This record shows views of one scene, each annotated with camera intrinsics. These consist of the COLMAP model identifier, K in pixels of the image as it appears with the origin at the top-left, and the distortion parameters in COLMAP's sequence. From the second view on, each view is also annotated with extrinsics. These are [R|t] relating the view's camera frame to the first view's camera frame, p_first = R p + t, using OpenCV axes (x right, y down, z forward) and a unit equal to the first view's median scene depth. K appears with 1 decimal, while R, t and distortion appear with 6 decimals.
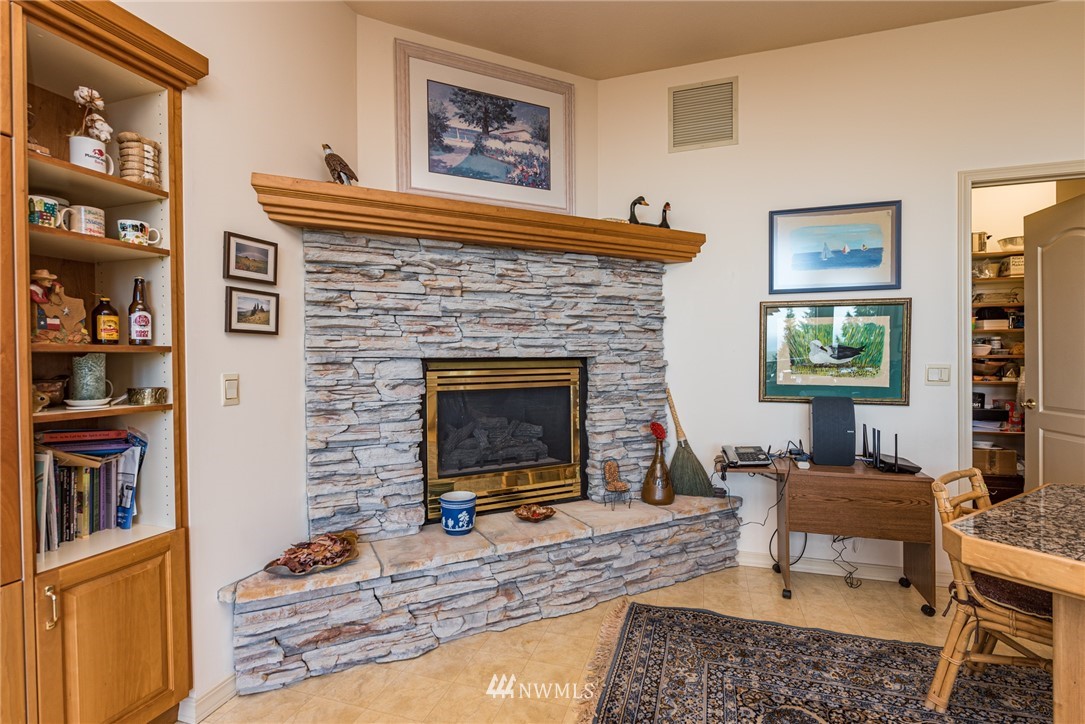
lens RADIAL K [[512.5, 0, 544.4], [0, 512.5, 363.5], [0, 0, 1]] dist [-0.000713, -0.000152]
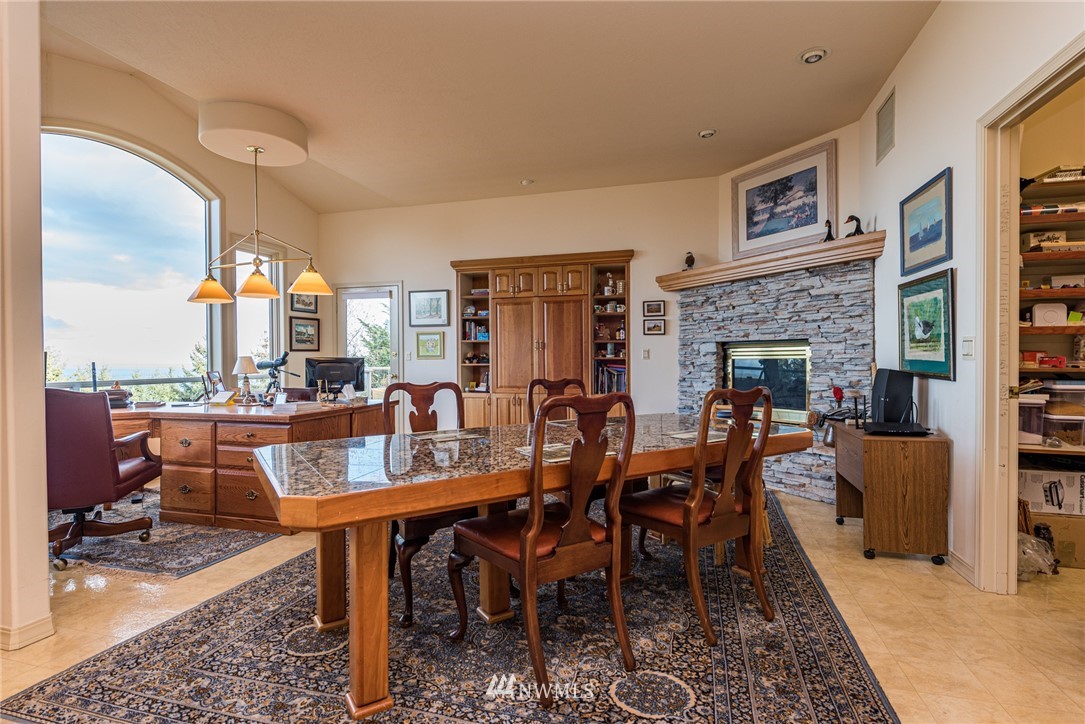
lens RADIAL K [[528.4, 0, 541.6], [0, 528.4, 360.7], [0, 0, 1]] dist [0.001004, -0.002217]
pose [[0.033967, 0.014867, -0.999312, 1.627916], [-0.001969, 0.999888, 0.014809, 0.030527], [0.999421, 0.001465, 0.033992, 0.196665]]
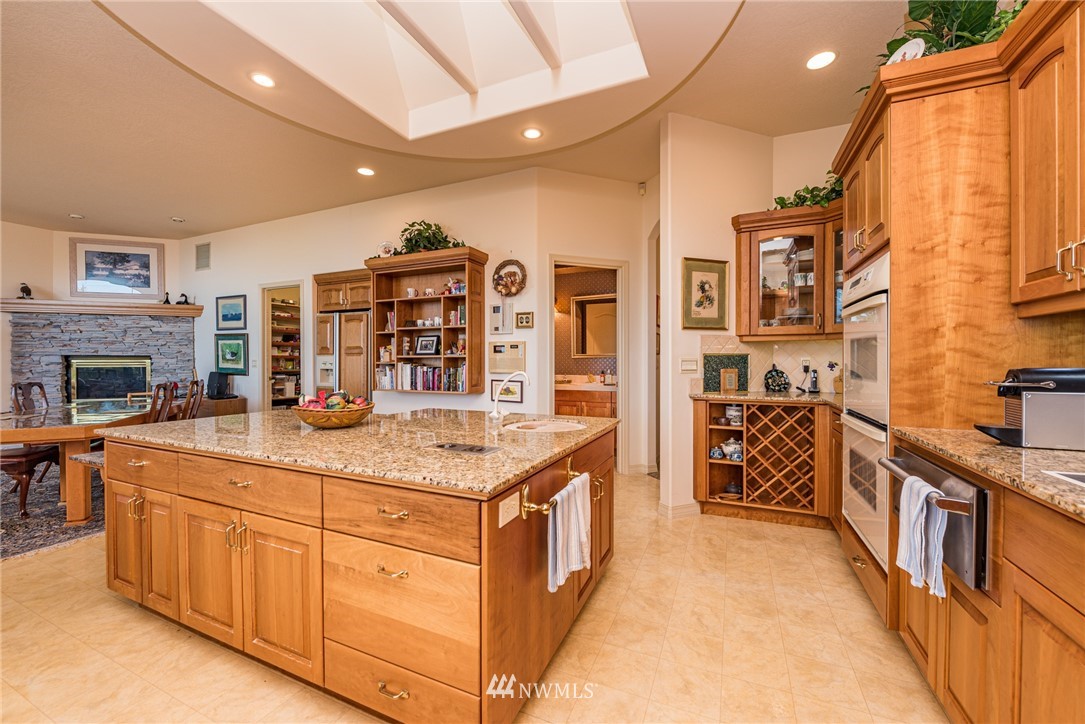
lens RADIAL K [[429.9, 0, 538.4], [0, 429.9, 365.4], [0, 0, 1]] dist [-0.008717, -0.000489]
pose [[0.994509, 0.012154, -0.103947, 2.308376], [-0.011629, 0.999916, 0.005663, 0.002120], [0.104007, -0.004423, 0.994567, -0.937338]]
